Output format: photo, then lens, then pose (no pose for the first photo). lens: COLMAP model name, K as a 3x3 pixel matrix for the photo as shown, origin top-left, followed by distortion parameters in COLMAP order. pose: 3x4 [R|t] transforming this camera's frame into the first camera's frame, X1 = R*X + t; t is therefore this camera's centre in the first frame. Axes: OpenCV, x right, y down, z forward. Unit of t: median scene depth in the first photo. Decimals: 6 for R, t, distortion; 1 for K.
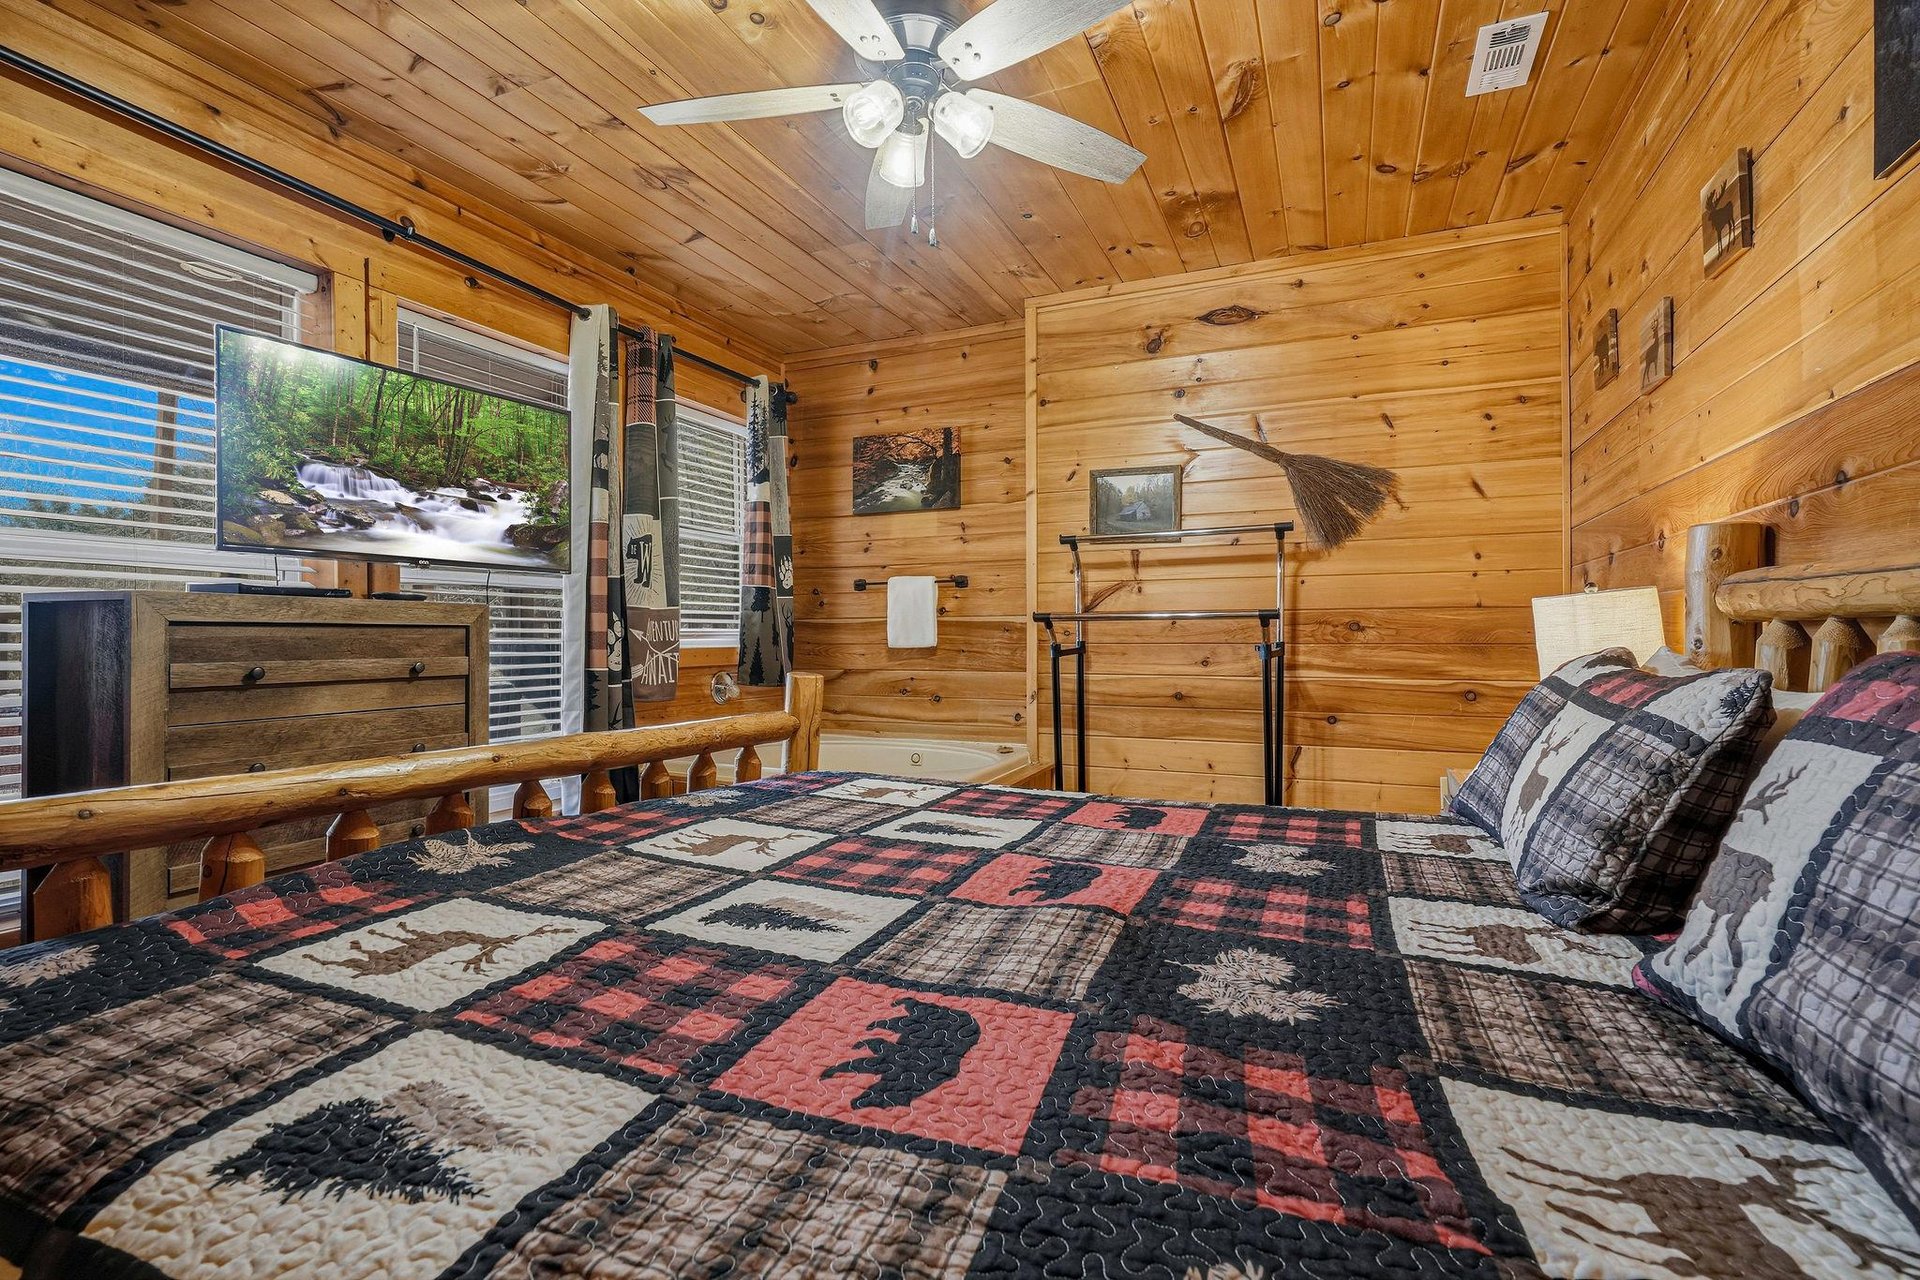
lens RADIAL K [[894.3, 0, 962.2], [0, 894.3, 626.9], [0, 0, 1]] dist [0.001735, -0.000646]
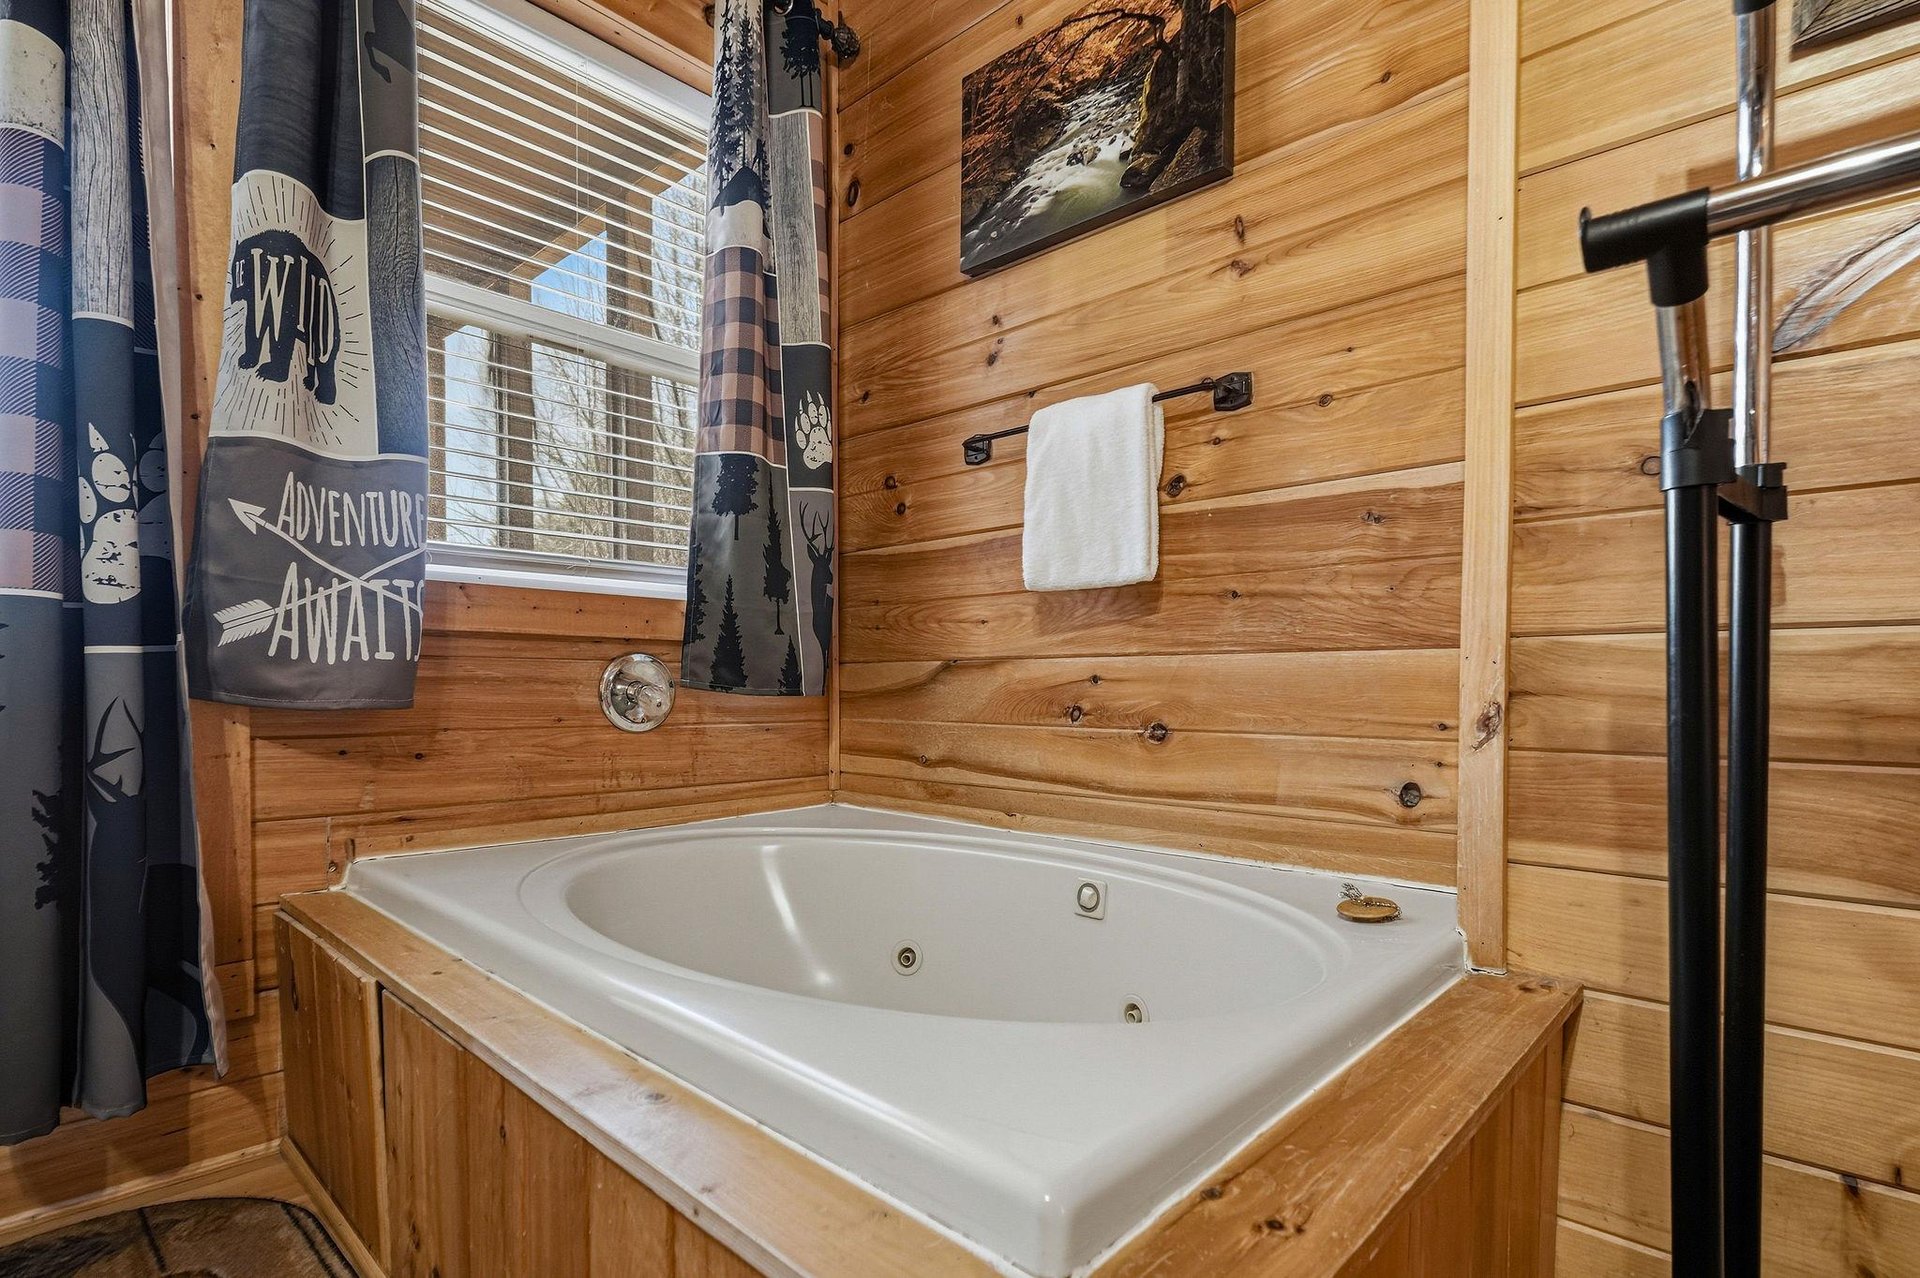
lens RADIAL K [[894.3, 0, 986.4], [0, 894.3, 705.9], [0, 0, 1]] dist [0.001735, -0.000646]
pose [[0.948438, 0.013718, -0.316667, 0.019919], [-0.006377, 0.999687, 0.024206, 0.061549], [0.316899, -0.020938, 0.948228, 0.639423]]
